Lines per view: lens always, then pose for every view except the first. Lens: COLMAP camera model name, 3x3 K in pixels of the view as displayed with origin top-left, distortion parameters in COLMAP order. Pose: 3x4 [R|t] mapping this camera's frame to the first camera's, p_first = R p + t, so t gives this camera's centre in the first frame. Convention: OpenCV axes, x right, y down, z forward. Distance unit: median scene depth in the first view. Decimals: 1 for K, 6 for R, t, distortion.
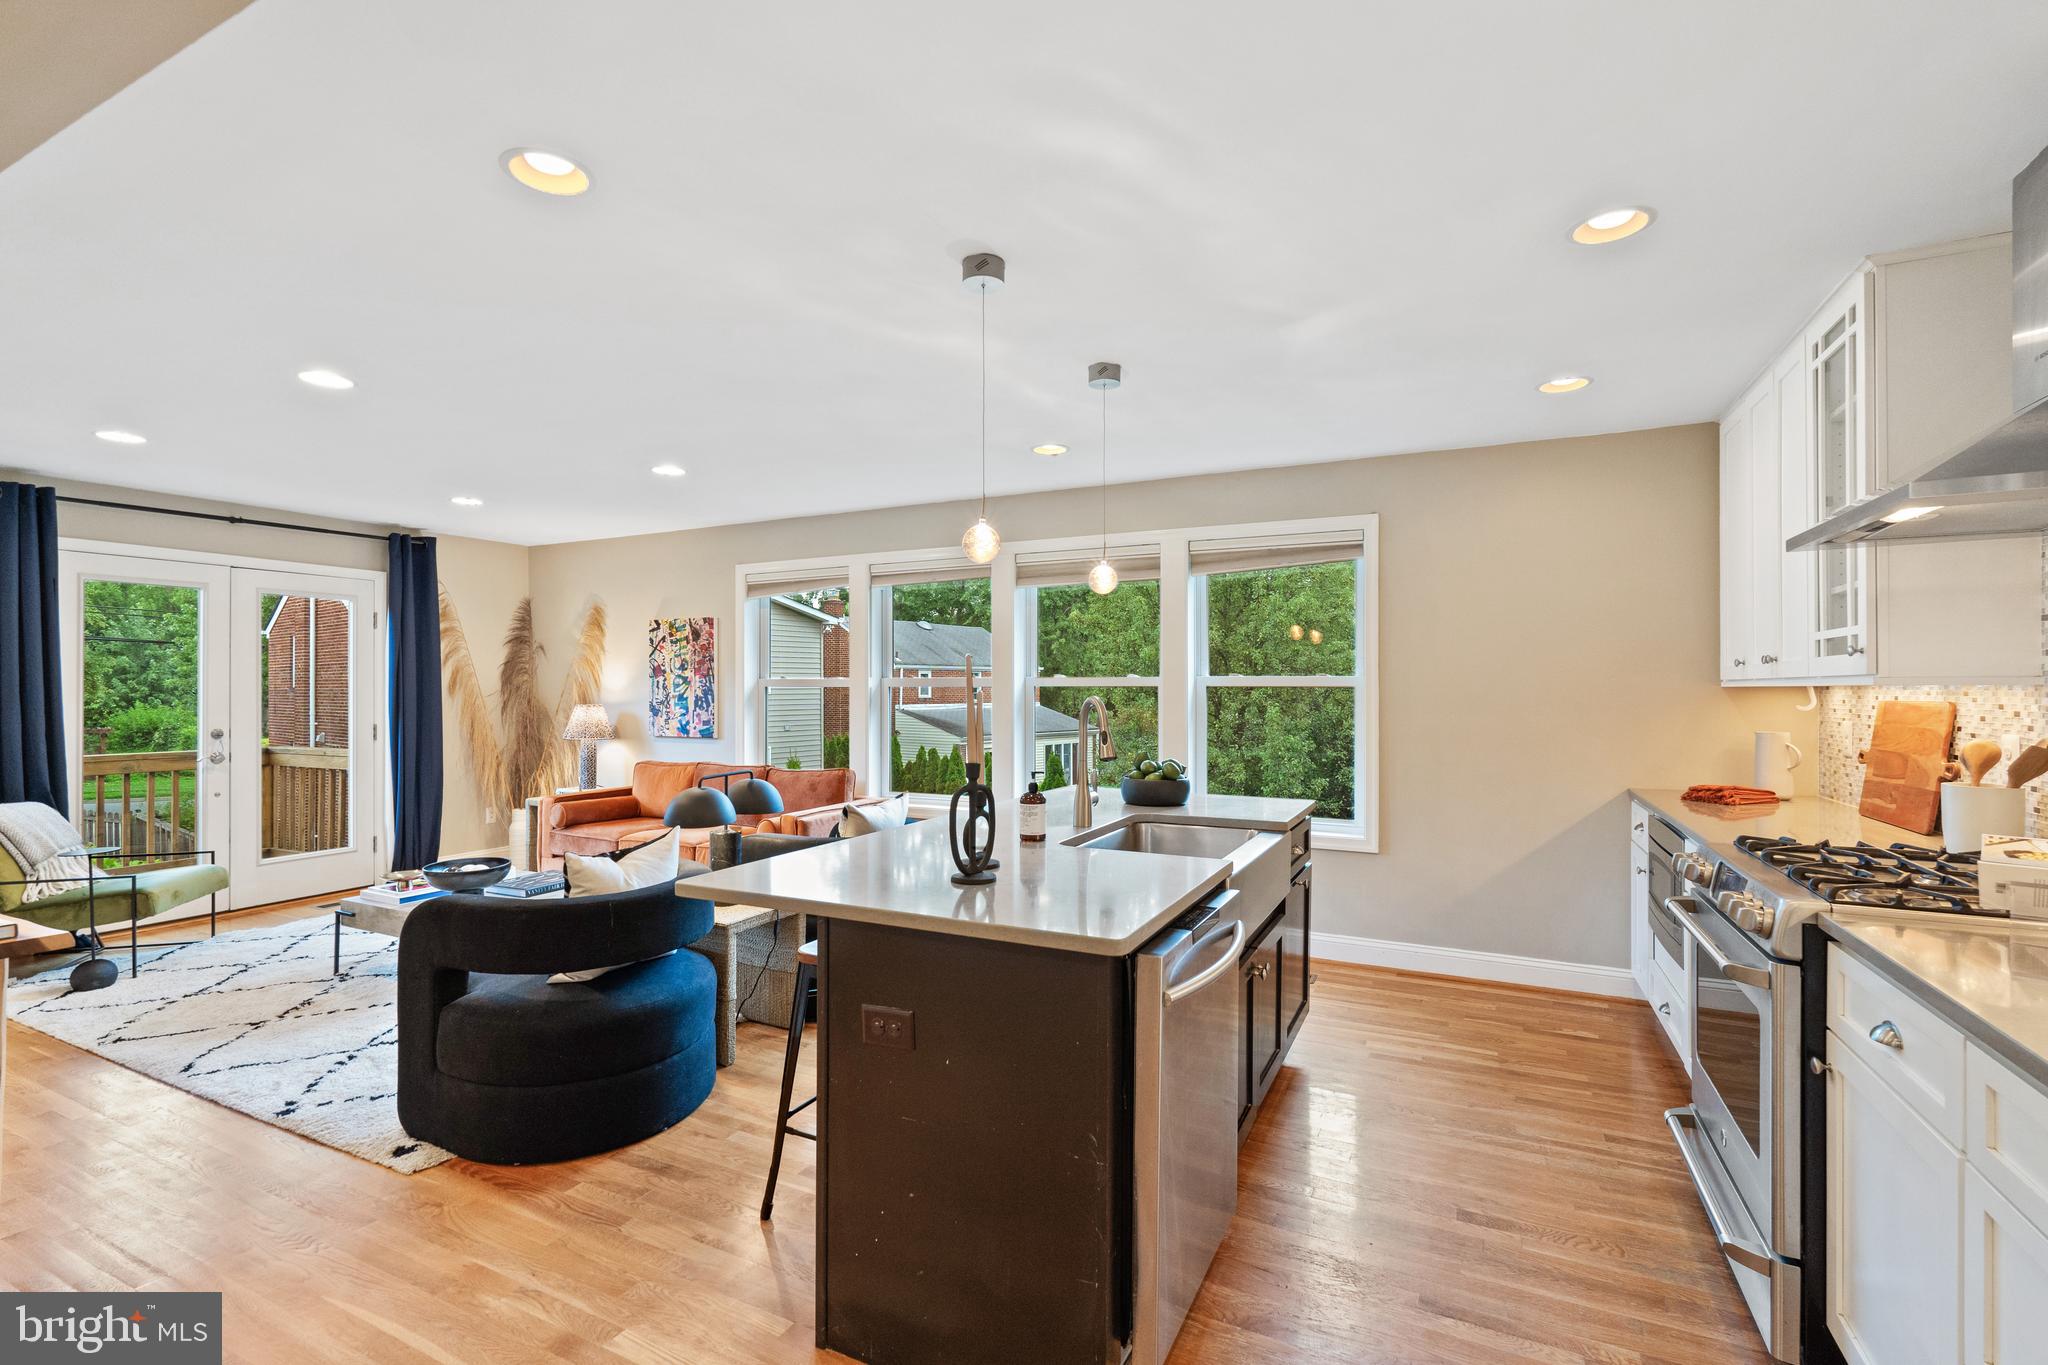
lens RADIAL K [[913.6, 0, 1020.0], [0, 913.6, 686.1], [0, 0, 1]] dist [-0.002390, 0.000621]
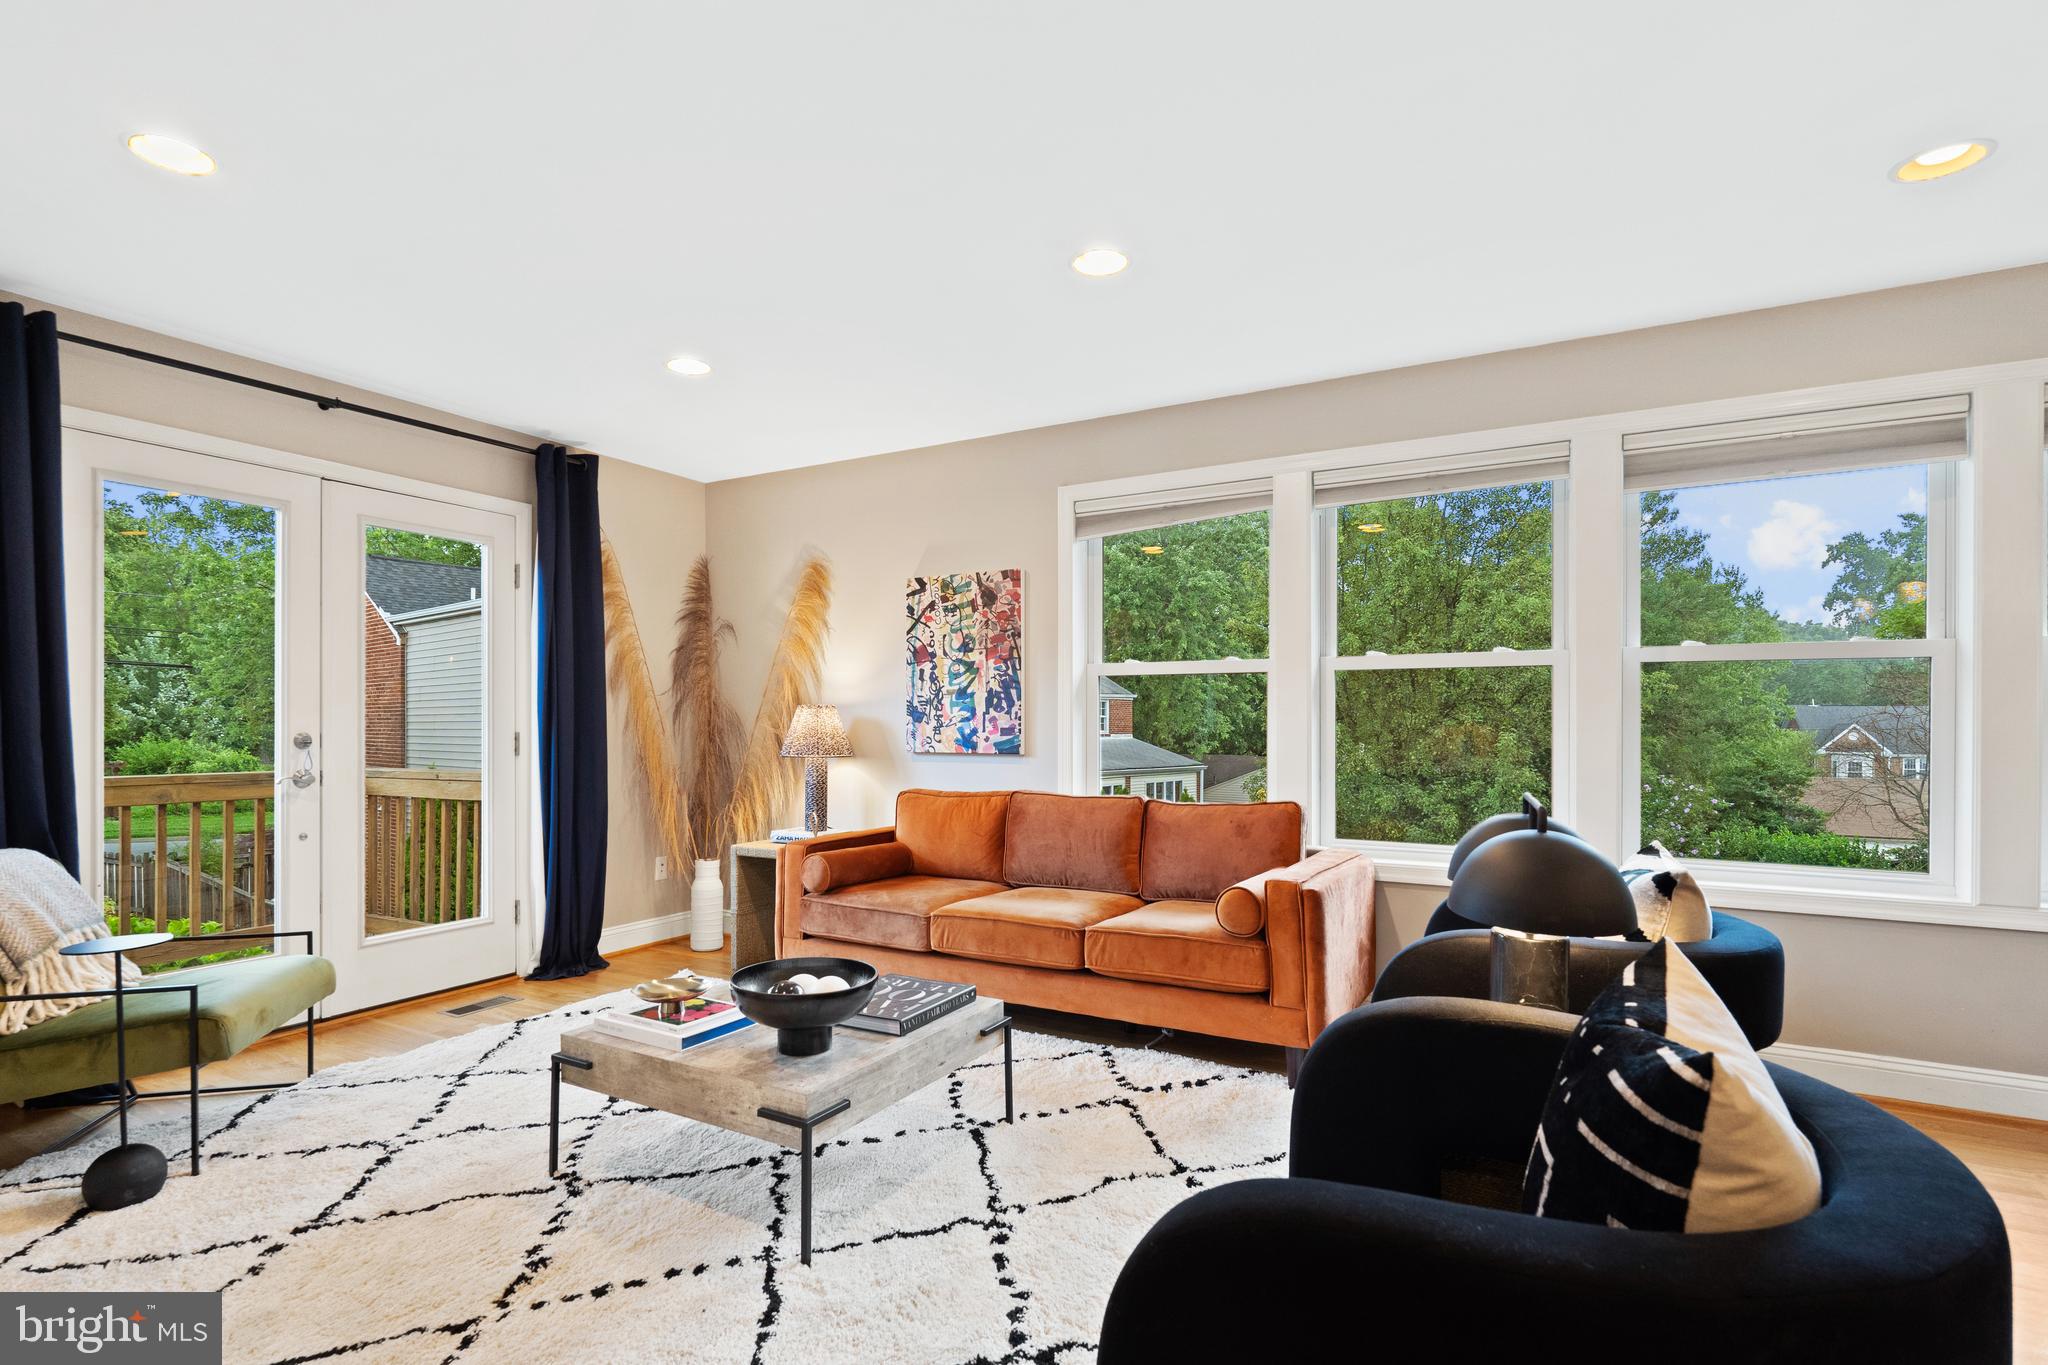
lens RADIAL K [[987.3, 0, 1005.7], [0, 987.3, 723.7], [0, 0, 1]] dist [-0.004010, 0.002527]
pose [[0.998604, 0.000746, -0.052818, -0.309235], [-0.000642, 0.999998, 0.001982, 0.033698], [0.052819, -0.001945, 0.998602, 0.296761]]
